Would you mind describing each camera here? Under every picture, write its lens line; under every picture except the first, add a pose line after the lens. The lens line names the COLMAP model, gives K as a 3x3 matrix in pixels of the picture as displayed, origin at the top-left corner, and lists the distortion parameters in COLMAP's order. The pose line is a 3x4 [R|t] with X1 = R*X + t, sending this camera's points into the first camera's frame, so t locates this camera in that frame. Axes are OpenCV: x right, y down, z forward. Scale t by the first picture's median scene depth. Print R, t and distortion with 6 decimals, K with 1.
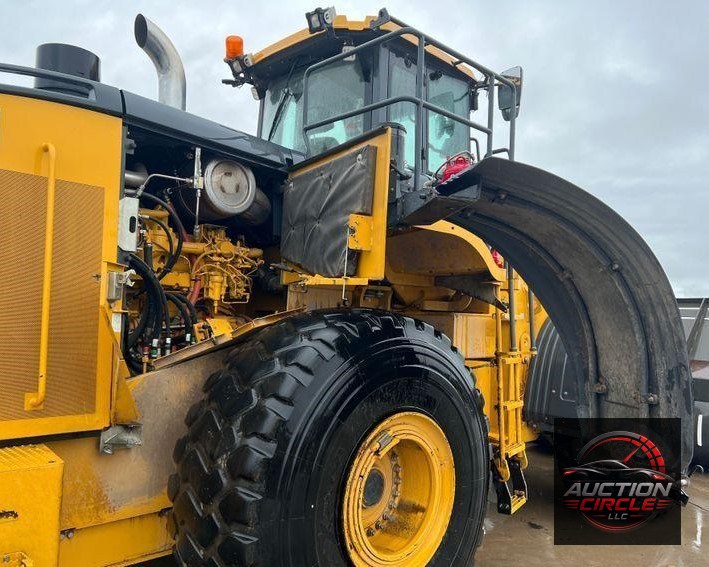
lens RADIAL K [[632.0, 0, 355.2], [0, 632.0, 294.5], [0, 0, 1]] dist [-0.000939, -0.002357]
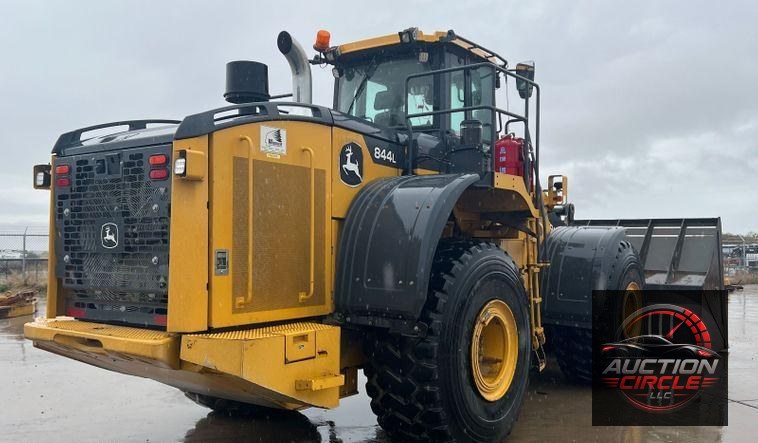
lens RADIAL K [[779.7, 0, 379.0], [0, 779.7, 221.5], [0, 0, 1]] dist [0.008627, 0.006525]
pose [[0.983974, -0.018697, 0.177331, -0.513661], [0.016140, 0.999744, 0.015849, -0.051078], [-0.177582, -0.012732, 0.984024, -0.854758]]
